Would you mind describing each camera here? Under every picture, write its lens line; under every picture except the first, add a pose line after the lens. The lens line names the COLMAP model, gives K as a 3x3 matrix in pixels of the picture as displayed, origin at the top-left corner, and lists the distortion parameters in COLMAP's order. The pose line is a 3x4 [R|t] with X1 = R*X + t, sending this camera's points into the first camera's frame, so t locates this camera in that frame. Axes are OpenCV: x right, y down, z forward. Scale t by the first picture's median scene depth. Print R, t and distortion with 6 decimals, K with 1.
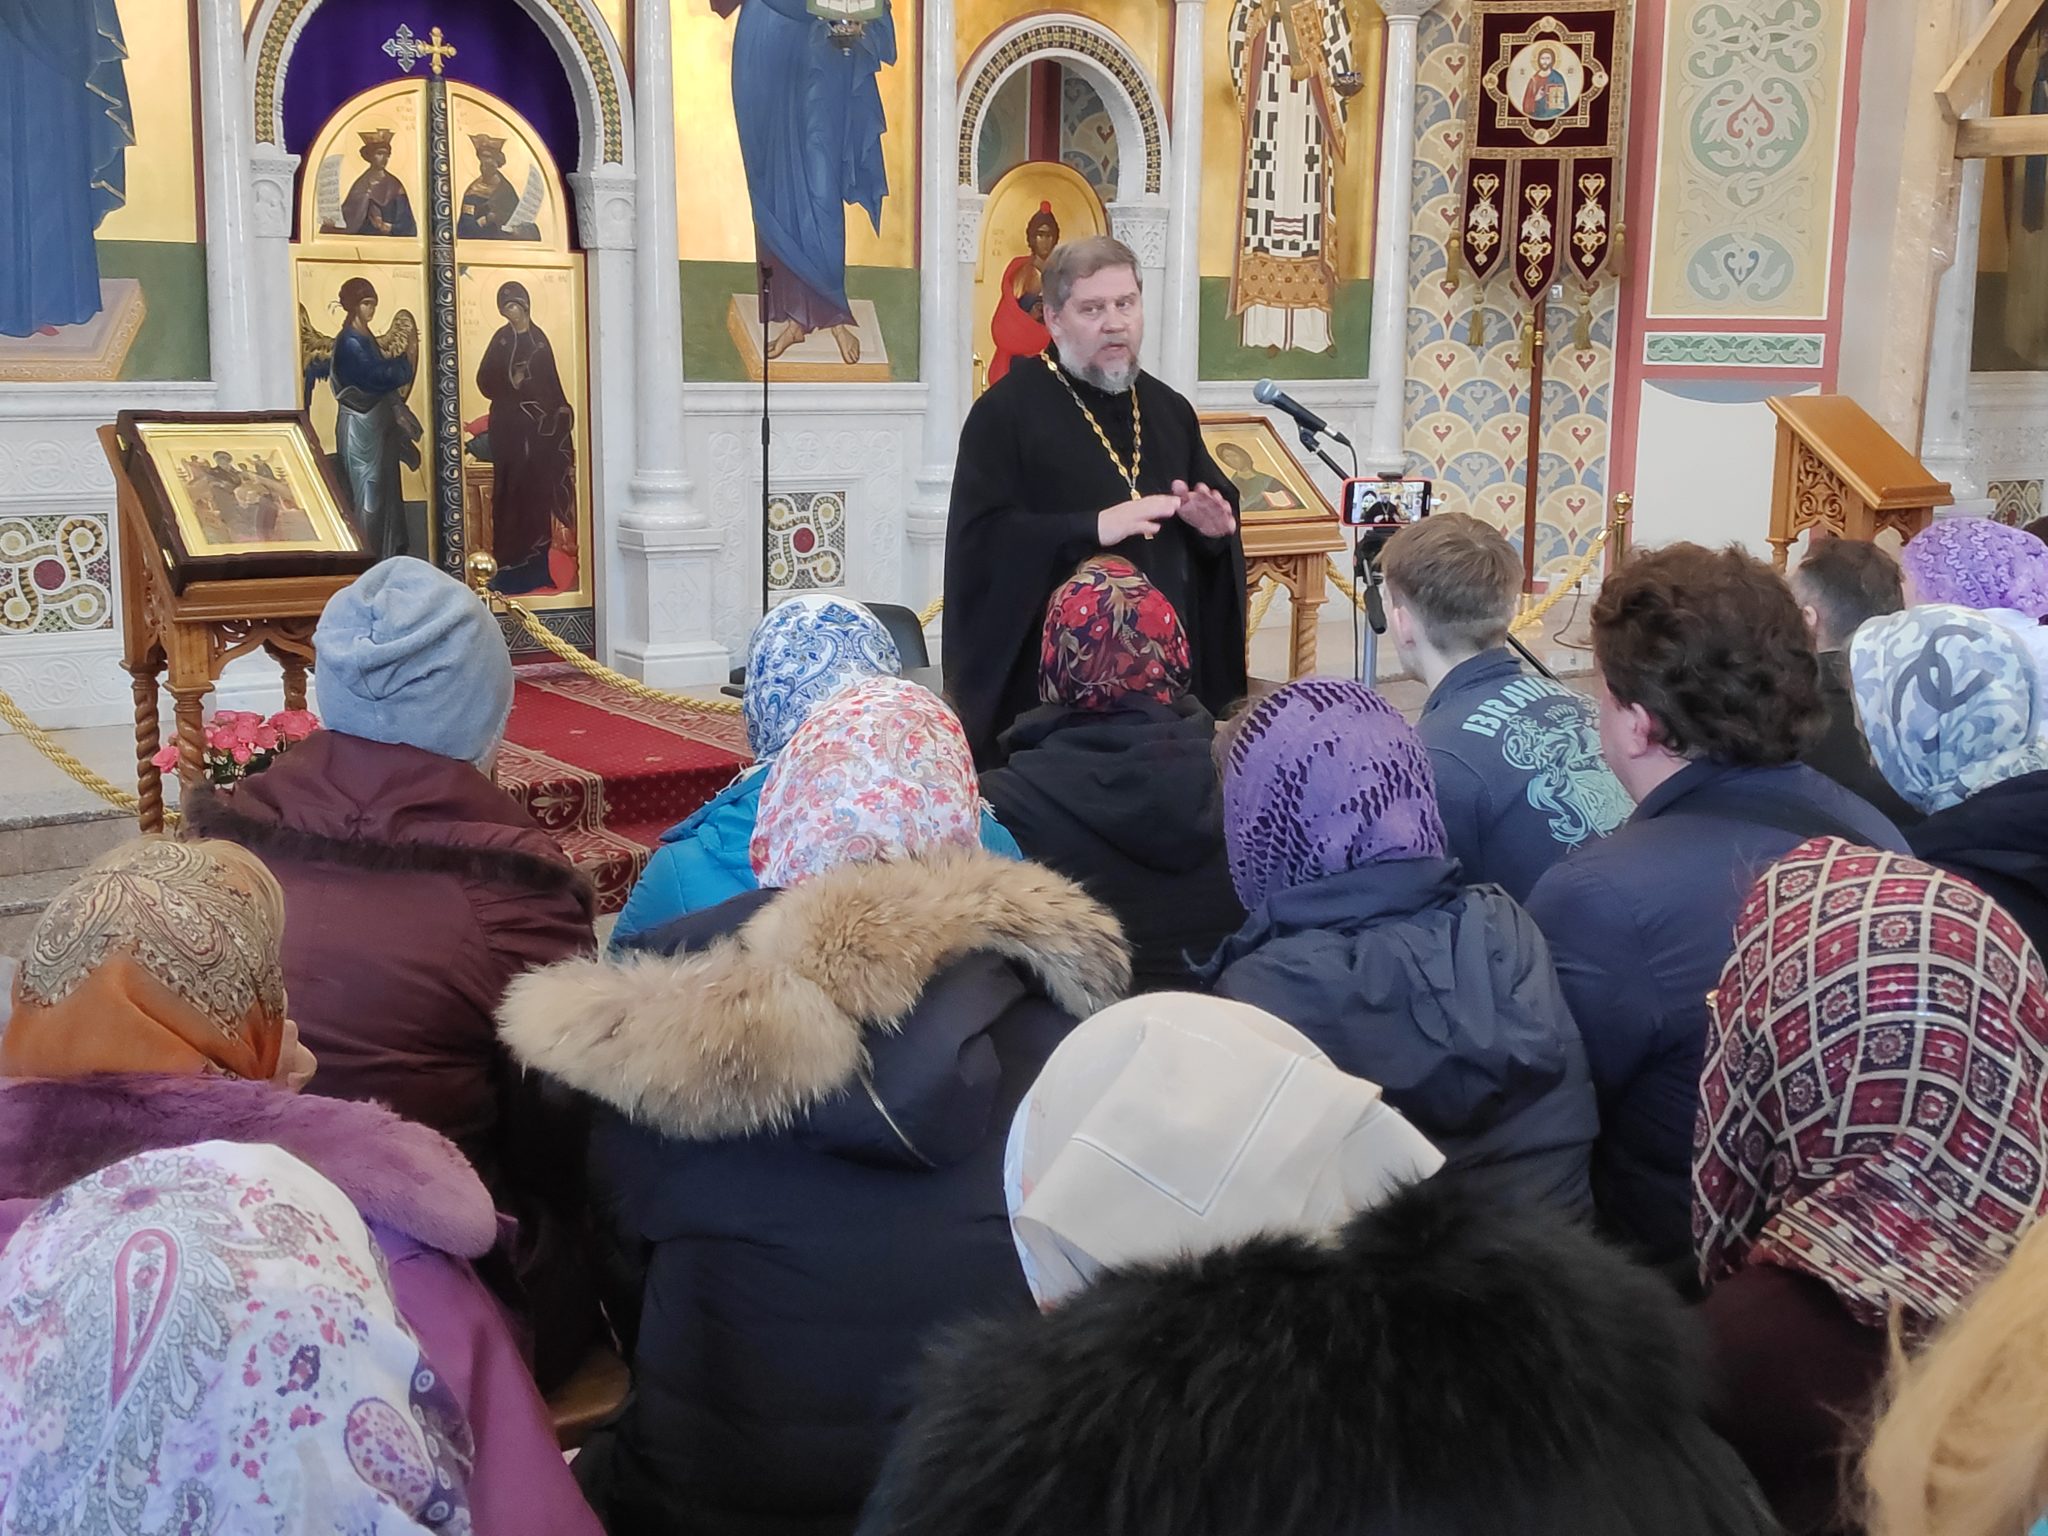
lens RADIAL K [[2451.5, 0, 1024.0], [0, 2451.5, 768.0], [0, 0, 1]] dist [0.123791, -0.349797]
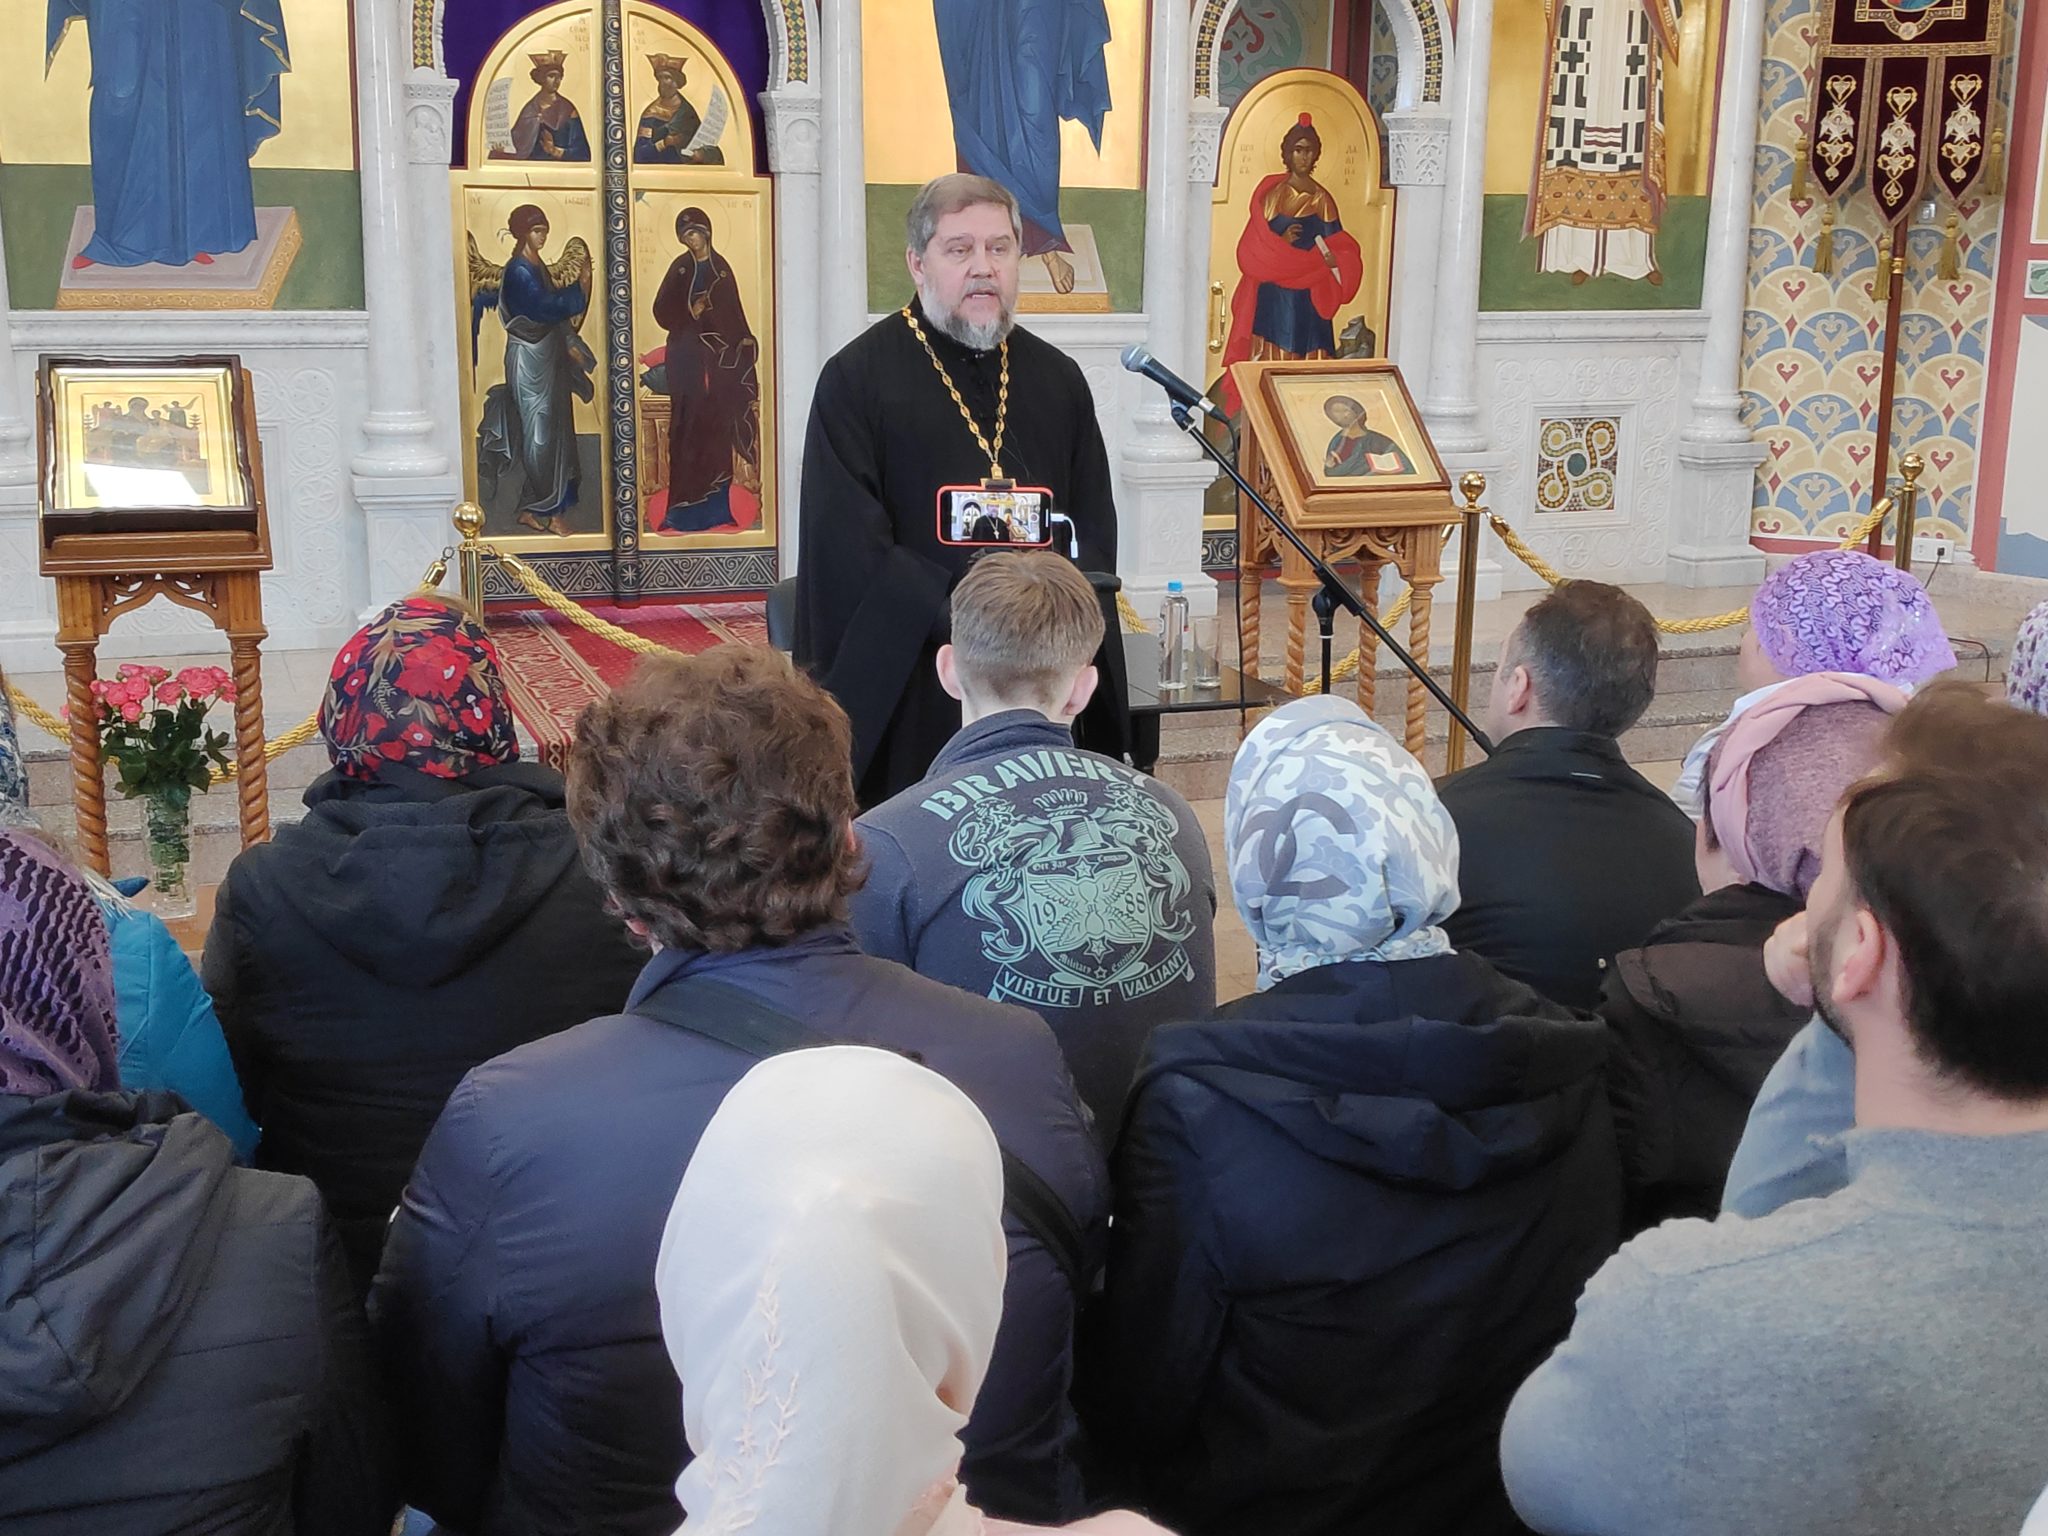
lens RADIAL K [[2451.5, 0, 1024.0], [0, 2451.5, 768.0], [0, 0, 1]] dist [0.123791, -0.349797]
pose [[0.964368, 0.059106, -0.257879, 0.158266], [-0.048589, 0.997714, 0.046974, -0.026323], [0.260066, -0.032771, 0.965035, 0.083916]]
